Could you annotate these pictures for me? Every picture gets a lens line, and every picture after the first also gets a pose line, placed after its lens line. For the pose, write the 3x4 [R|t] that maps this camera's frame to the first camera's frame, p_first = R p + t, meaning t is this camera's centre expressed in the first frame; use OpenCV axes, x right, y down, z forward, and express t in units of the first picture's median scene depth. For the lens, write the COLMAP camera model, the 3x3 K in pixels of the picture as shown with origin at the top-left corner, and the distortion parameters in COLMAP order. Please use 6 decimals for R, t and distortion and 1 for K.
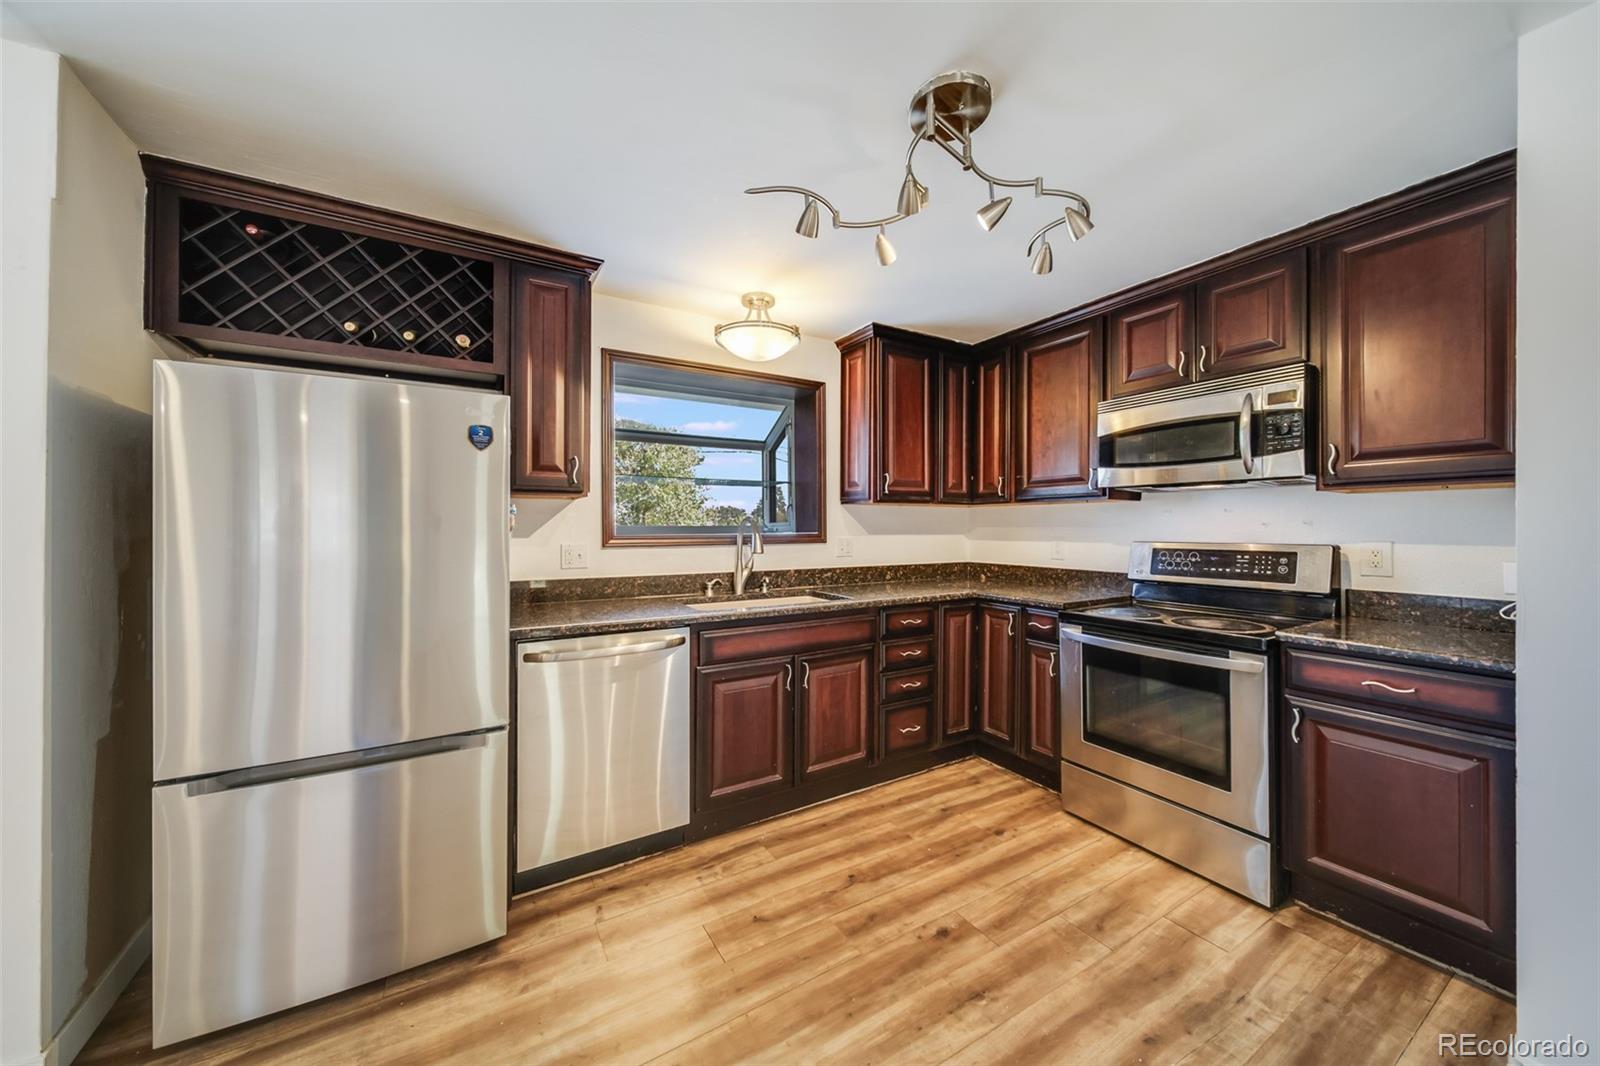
lens RADIAL K [[568.6, 0, 795.3], [0, 568.6, 525.5], [0, 0, 1]] dist [-0.007711, -0.000017]
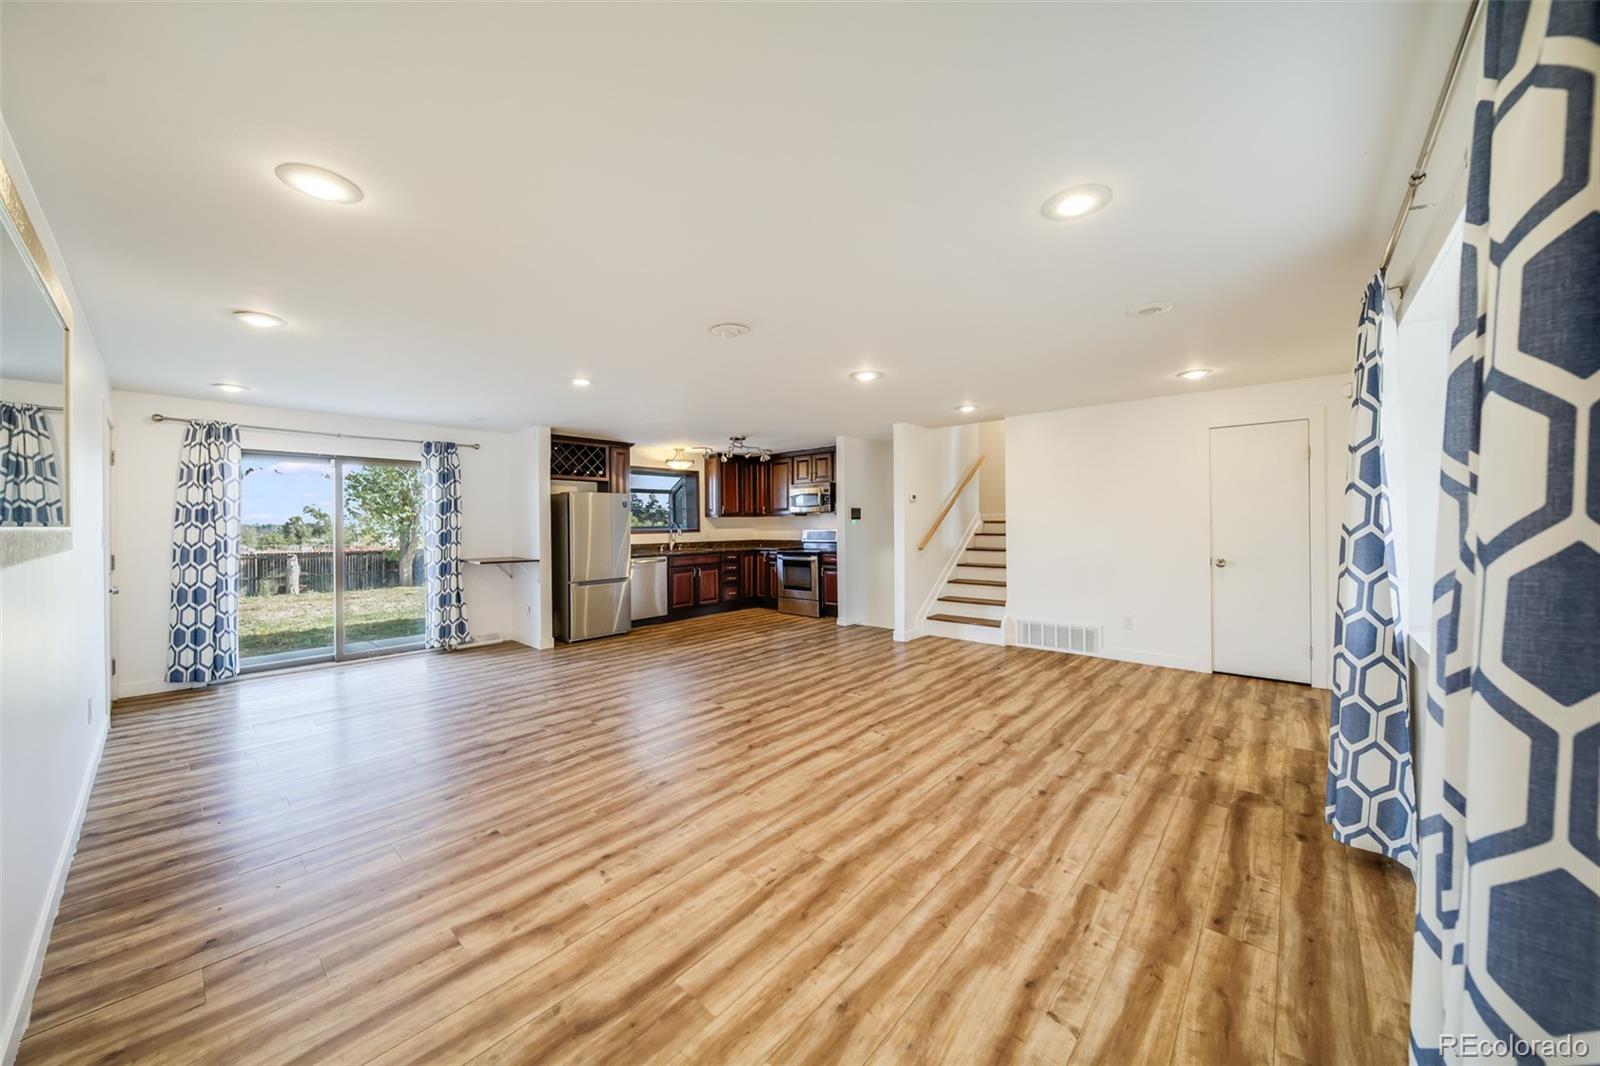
lens RADIAL K [[568.6, 0, 802.4], [0, 568.6, 533.6], [0, 0, 1]] dist [-0.007711, -0.000017]
pose [[0.952486, -0.016604, 0.304130, -0.391715], [0.010827, 0.999728, 0.020673, -0.014463], [-0.304390, -0.016398, 0.952406, -2.183487]]
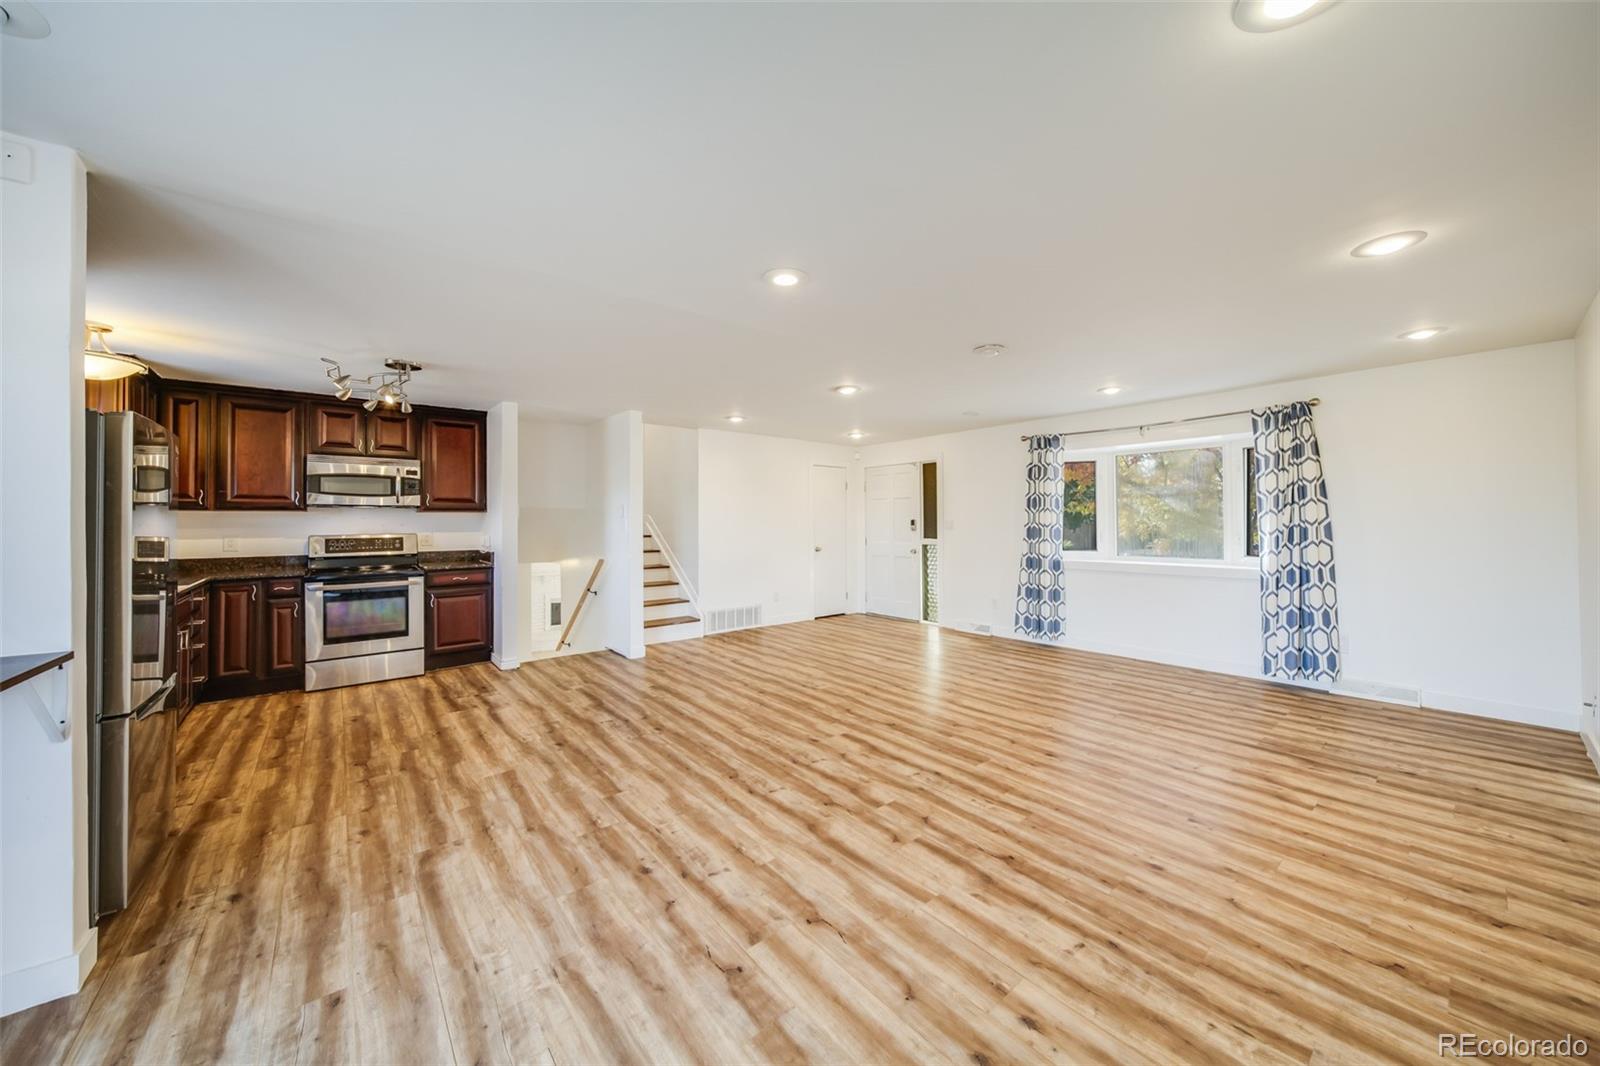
lens RADIAL K [[568.6, 0, 812.9], [0, 568.6, 523.2], [0, 0, 1]] dist [-0.007711, -0.000017]
pose [[-0.161330, -0.001723, 0.986899, -1.497376], [0.006374, 0.999976, 0.002787, -0.005610], [-0.986880, 0.006740, -0.161315, -0.246978]]
